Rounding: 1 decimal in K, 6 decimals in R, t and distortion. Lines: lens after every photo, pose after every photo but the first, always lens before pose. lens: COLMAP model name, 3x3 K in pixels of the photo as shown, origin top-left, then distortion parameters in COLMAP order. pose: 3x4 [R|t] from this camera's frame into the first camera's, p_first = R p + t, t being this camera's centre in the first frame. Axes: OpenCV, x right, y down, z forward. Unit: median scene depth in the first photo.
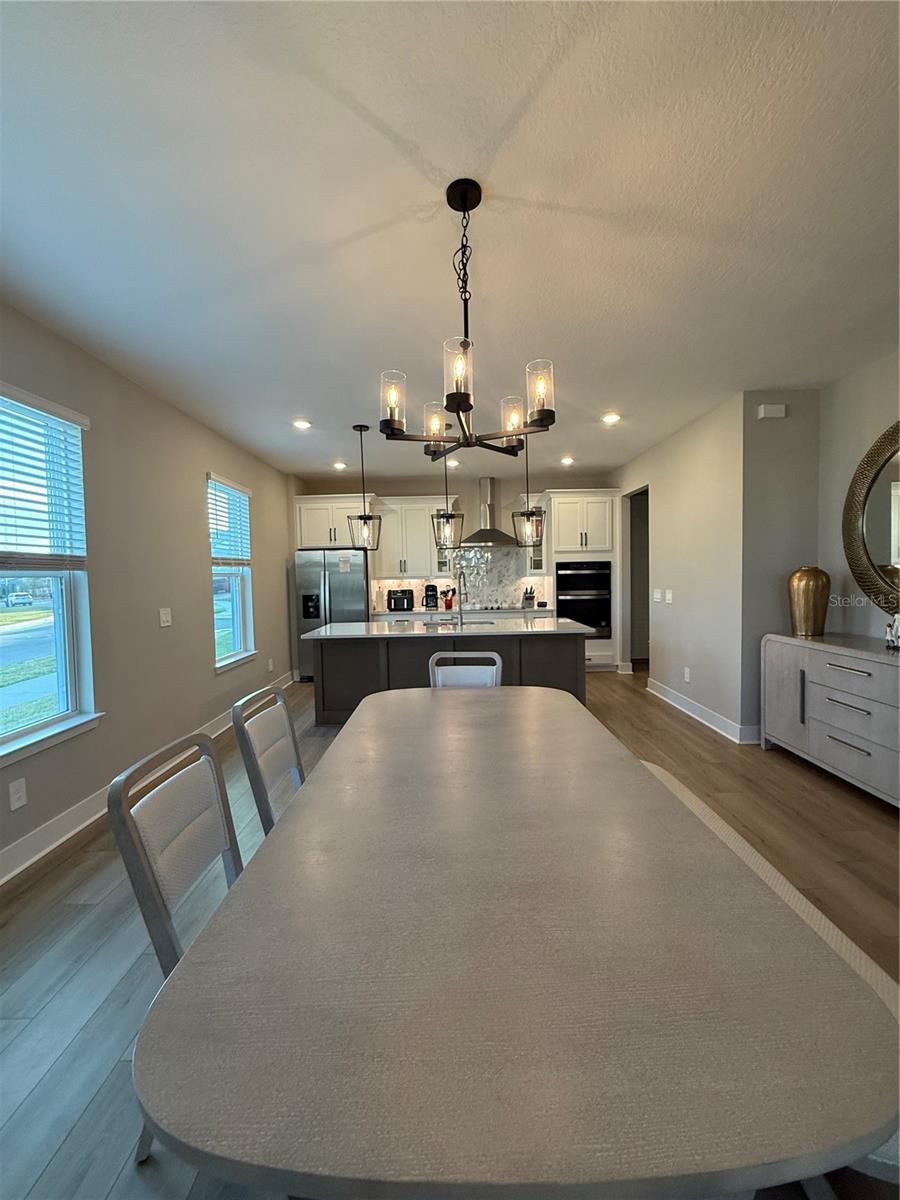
lens RADIAL K [[482.9, 0, 442.8], [0, 482.9, 600.3], [0, 0, 1]] dist [0.000226, 0.000086]
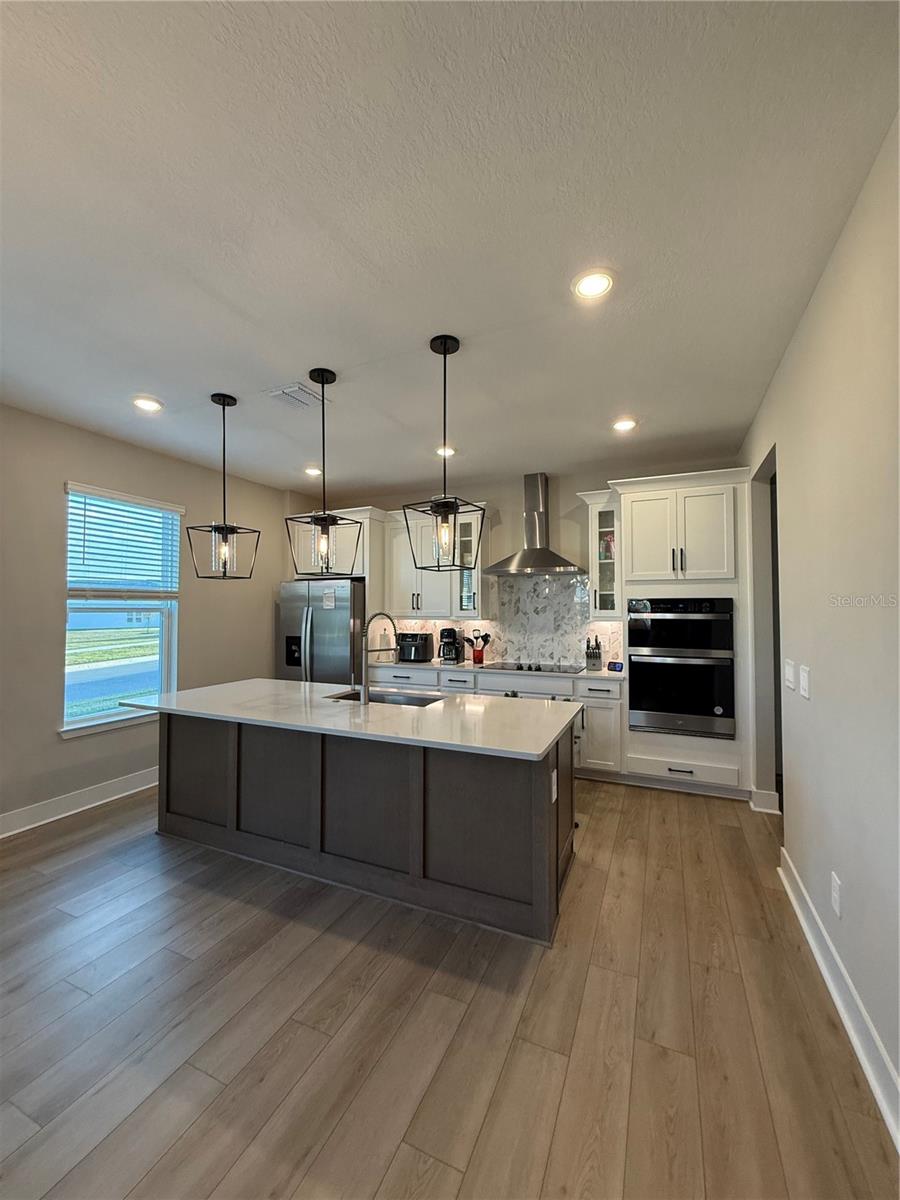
lens RADIAL K [[482.9, 0, 441.8], [0, 482.9, 598.3], [0, 0, 1]] dist [0.000226, 0.000086]
pose [[0.913302, 0.011247, -0.407127, 0.273441], [-0.040393, 0.997192, -0.063065, -0.033332], [0.405275, 0.074043, 0.911192, 0.368357]]
